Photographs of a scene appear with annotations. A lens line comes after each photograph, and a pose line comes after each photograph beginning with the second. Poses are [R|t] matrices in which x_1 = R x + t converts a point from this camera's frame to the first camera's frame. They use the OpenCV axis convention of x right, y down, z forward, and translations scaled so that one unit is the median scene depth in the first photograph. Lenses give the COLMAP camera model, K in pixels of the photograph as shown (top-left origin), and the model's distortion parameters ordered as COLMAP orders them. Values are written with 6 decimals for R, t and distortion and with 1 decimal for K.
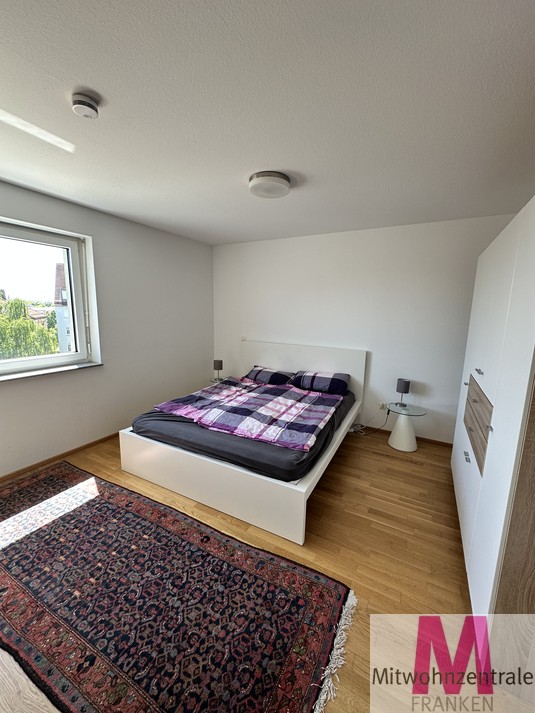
lens RADIAL K [[286.0, 0, 268.9], [0, 286.0, 356.2], [0, 0, 1]] dist [-0.000144, 0.000167]
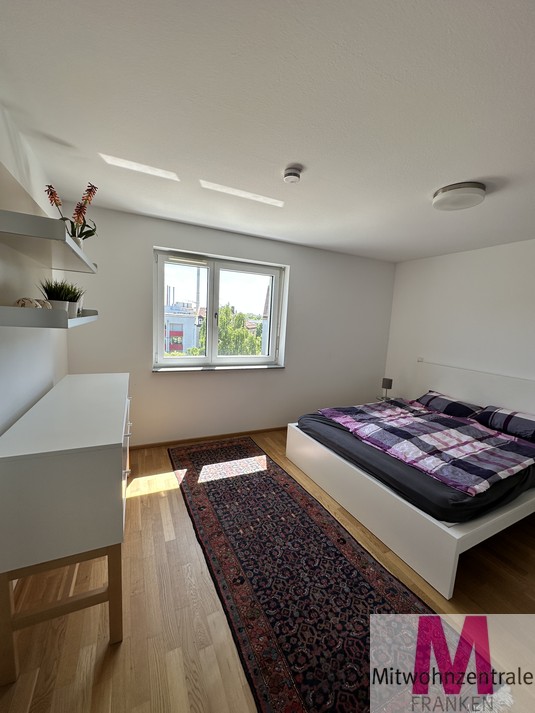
lens RADIAL K [[286.0, 0, 268.4], [0, 286.0, 356.2], [0, 0, 1]] dist [-0.000144, 0.000167]
pose [[0.815415, 0.098494, -0.570436, 0.077890], [-0.130112, 0.991389, -0.014812, 0.011268], [0.564065, 0.086299, 0.821208, -0.067541]]
